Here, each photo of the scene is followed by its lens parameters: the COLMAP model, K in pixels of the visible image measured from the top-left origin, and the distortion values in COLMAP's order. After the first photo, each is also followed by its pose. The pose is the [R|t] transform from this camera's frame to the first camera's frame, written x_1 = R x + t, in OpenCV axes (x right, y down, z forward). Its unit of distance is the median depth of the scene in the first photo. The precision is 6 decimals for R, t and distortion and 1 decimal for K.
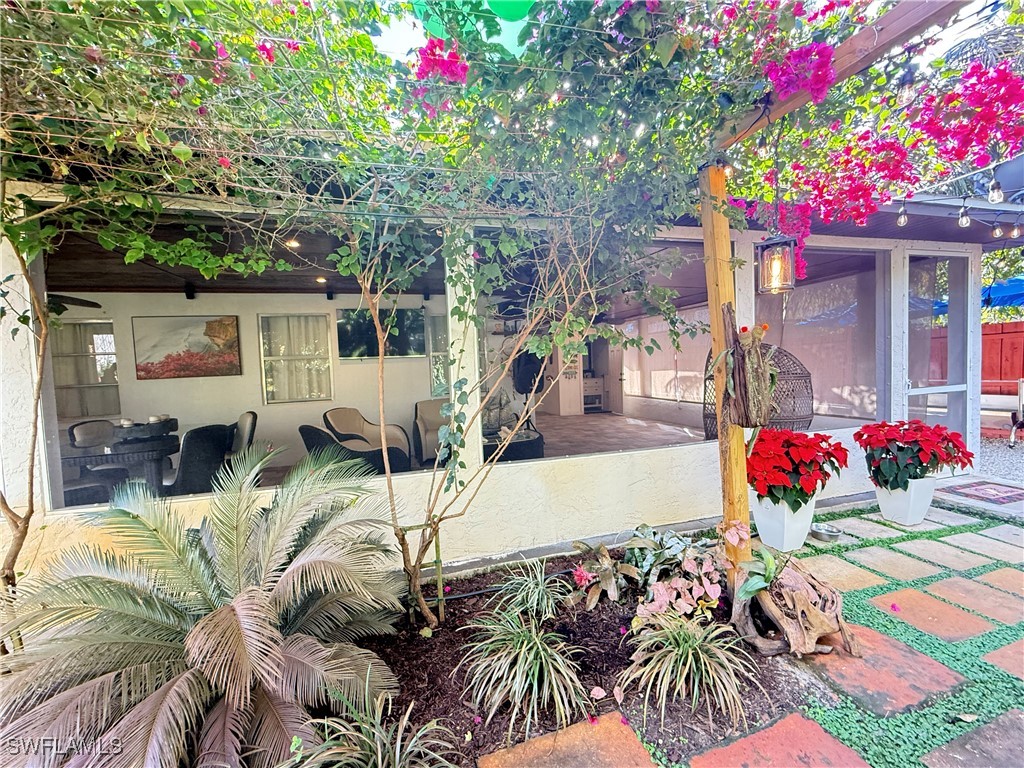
lens RADIAL K [[408.7, 0, 510.7], [0, 408.7, 384.6], [0, 0, 1]] dist [-0.004918, 0.000831]
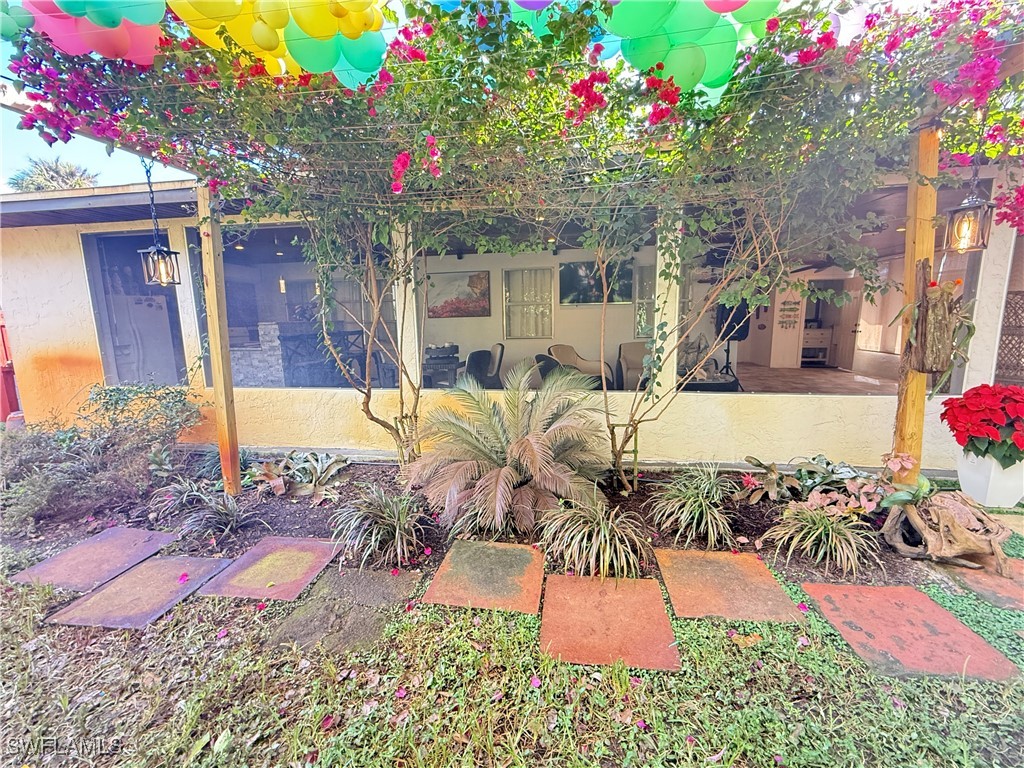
lens RADIAL K [[408.7, 0, 510.7], [0, 408.7, 384.6], [0, 0, 1]] dist [-0.004918, 0.000831]
pose [[0.888731, 0.095549, -0.448361, 0.056876], [-0.035617, 0.989473, 0.140263, 0.017693], [0.457044, -0.108687, 0.882779, -0.458865]]
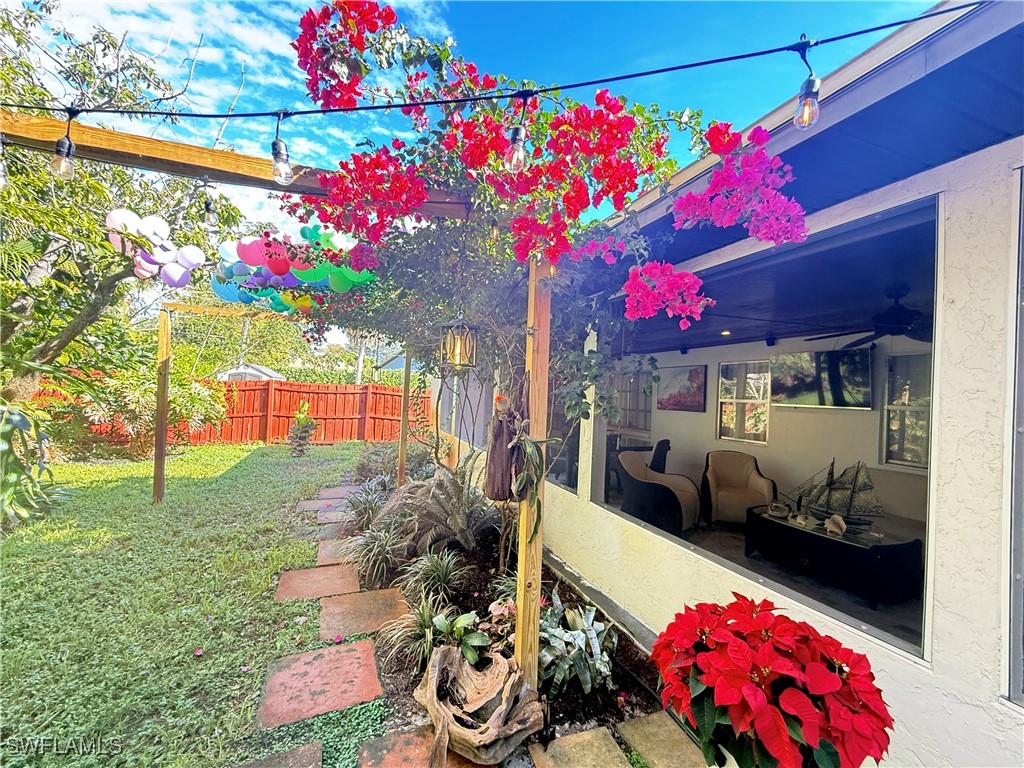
lens RADIAL K [[408.7, 0, 510.7], [0, 408.7, 384.6], [0, 0, 1]] dist [-0.004918, 0.000831]
pose [[0.069004, 0.018083, -0.997453, 1.411565], [-0.094008, 0.995504, 0.011545, -0.174623], [0.993177, 0.092972, 0.070393, 0.832410]]
